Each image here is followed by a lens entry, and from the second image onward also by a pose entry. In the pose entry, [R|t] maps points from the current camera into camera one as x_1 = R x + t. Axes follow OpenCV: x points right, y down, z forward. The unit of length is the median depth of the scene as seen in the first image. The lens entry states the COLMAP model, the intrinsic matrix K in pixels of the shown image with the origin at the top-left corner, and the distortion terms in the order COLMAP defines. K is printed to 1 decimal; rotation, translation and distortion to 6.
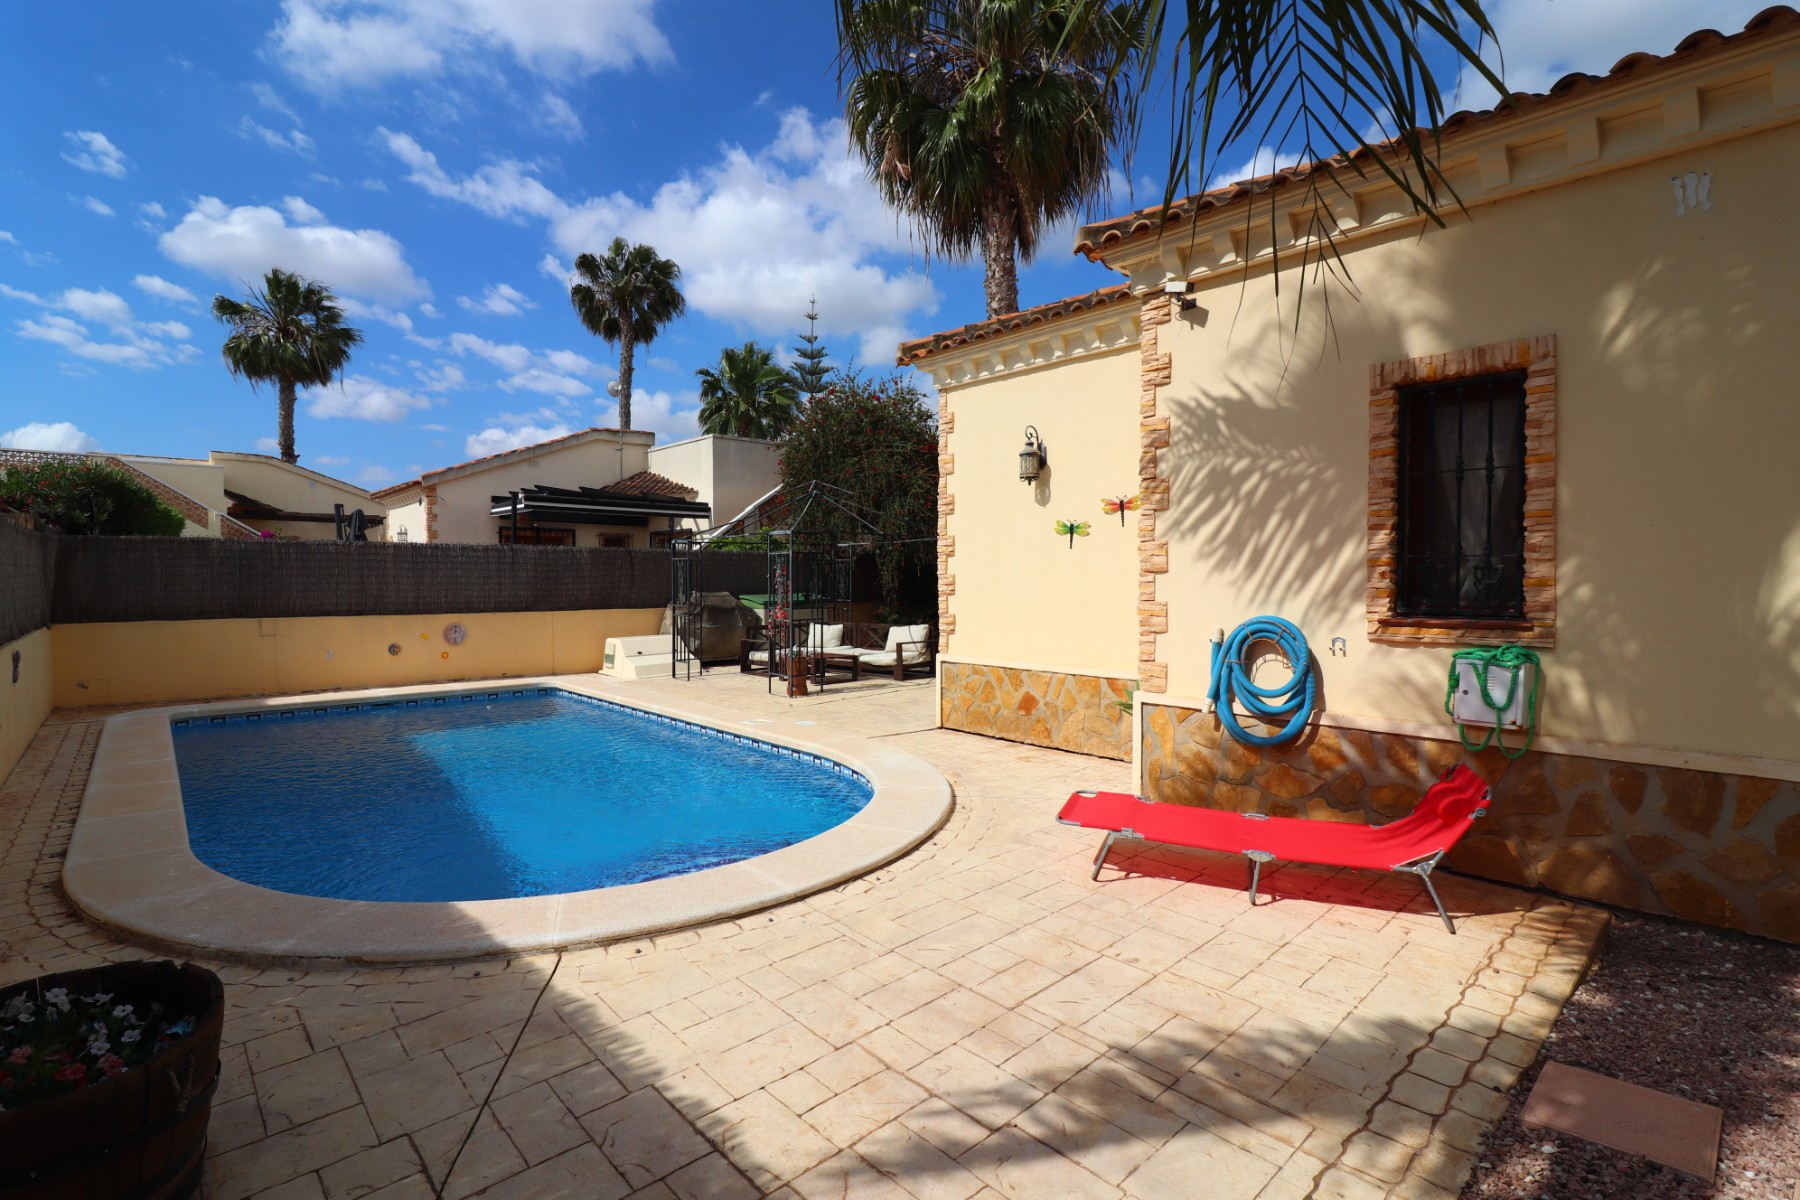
lens RADIAL K [[835.3, 0, 880.6], [0, 835.3, 598.3], [0, 0, 1]] dist [-0.006976, -0.009218]
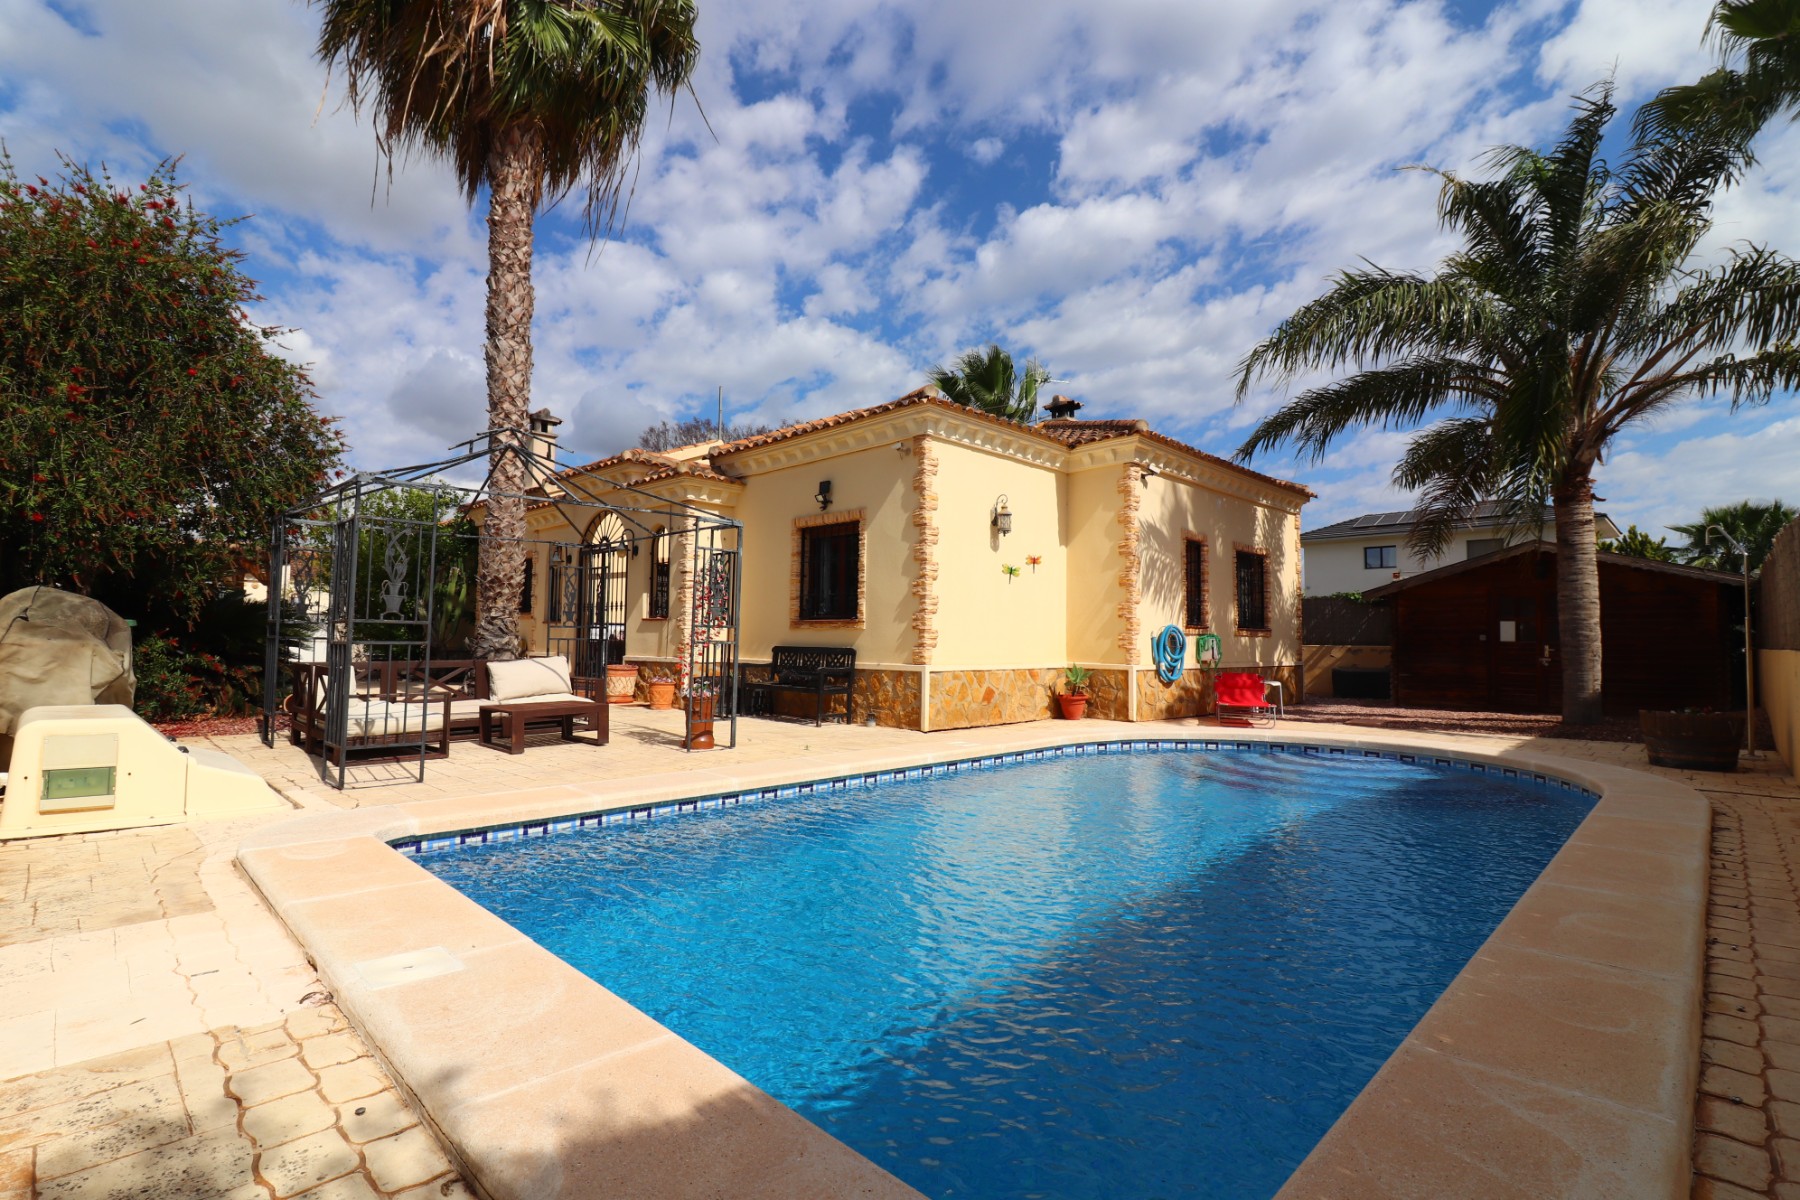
lens RADIAL K [[835.3, 0, 888.6], [0, 835.3, 607.1], [0, 0, 1]] dist [-0.006976, -0.009218]
pose [[-0.057984, 0.042685, 0.997405, -0.745939], [0.017412, 0.998977, -0.041740, 0.023655], [-0.998166, 0.014946, -0.058668, 0.790936]]
